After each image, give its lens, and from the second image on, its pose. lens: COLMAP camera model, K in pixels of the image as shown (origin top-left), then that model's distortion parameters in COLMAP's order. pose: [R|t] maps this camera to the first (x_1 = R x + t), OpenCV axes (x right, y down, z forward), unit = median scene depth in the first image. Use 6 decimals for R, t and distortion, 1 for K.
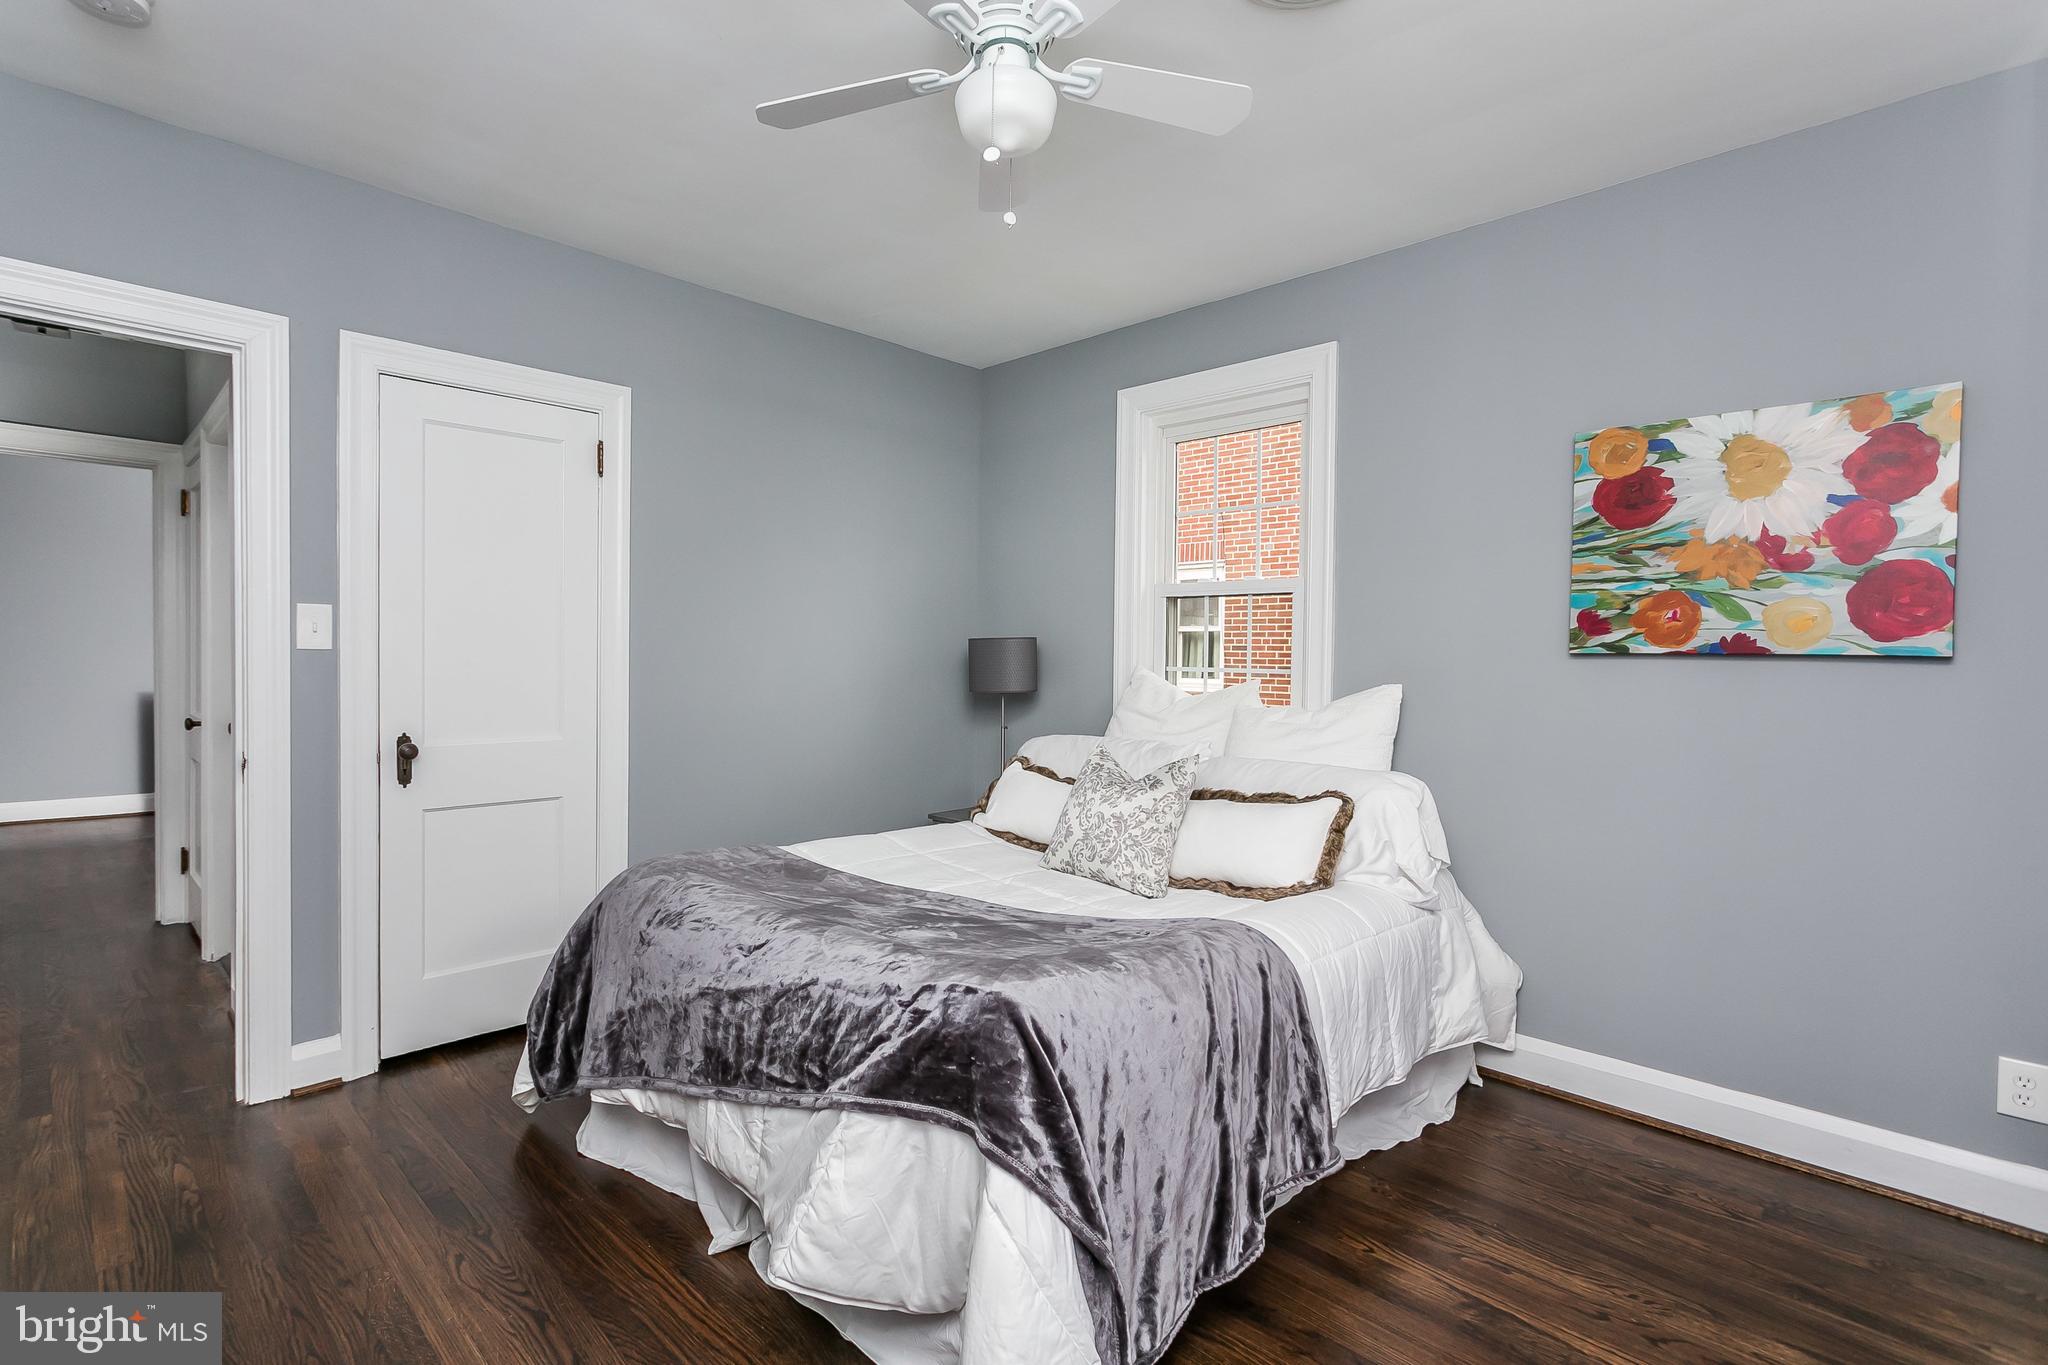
lens RADIAL K [[970.8, 0, 1011.5], [0, 970.8, 666.9], [0, 0, 1]] dist [0.001254, -0.000146]
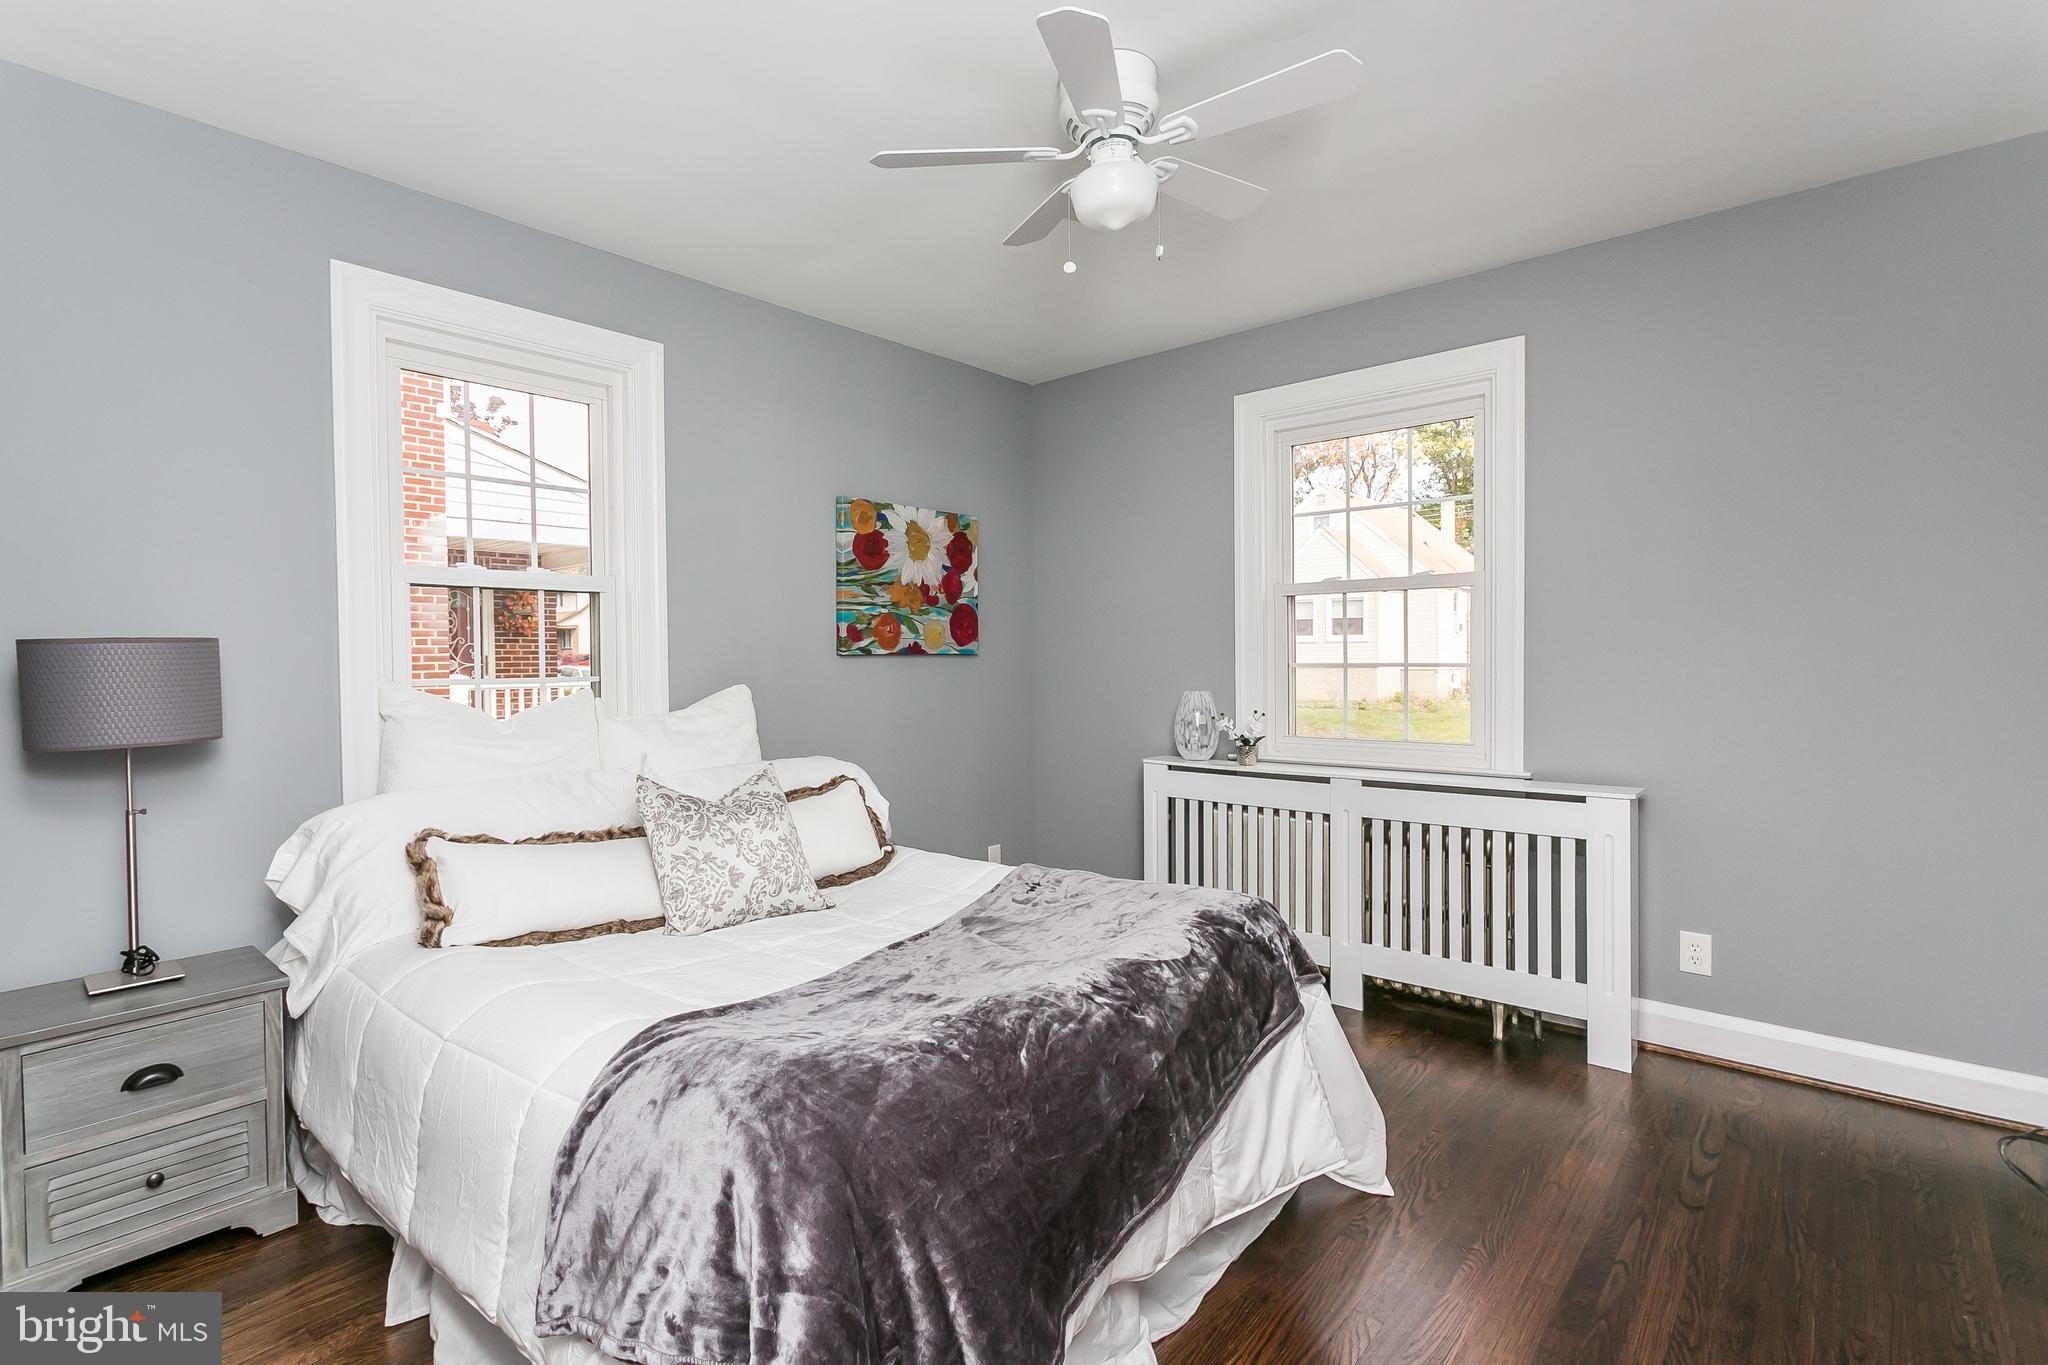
lens RADIAL K [[970.8, 0, 1011.5], [0, 970.8, 666.9], [0, 0, 1]] dist [0.001254, -0.000146]
pose [[-0.061182, -0.025075, 0.997812, -0.877991], [0.019002, 0.999474, 0.026282, -0.030346], [-0.997946, 0.020568, -0.060673, 0.902477]]
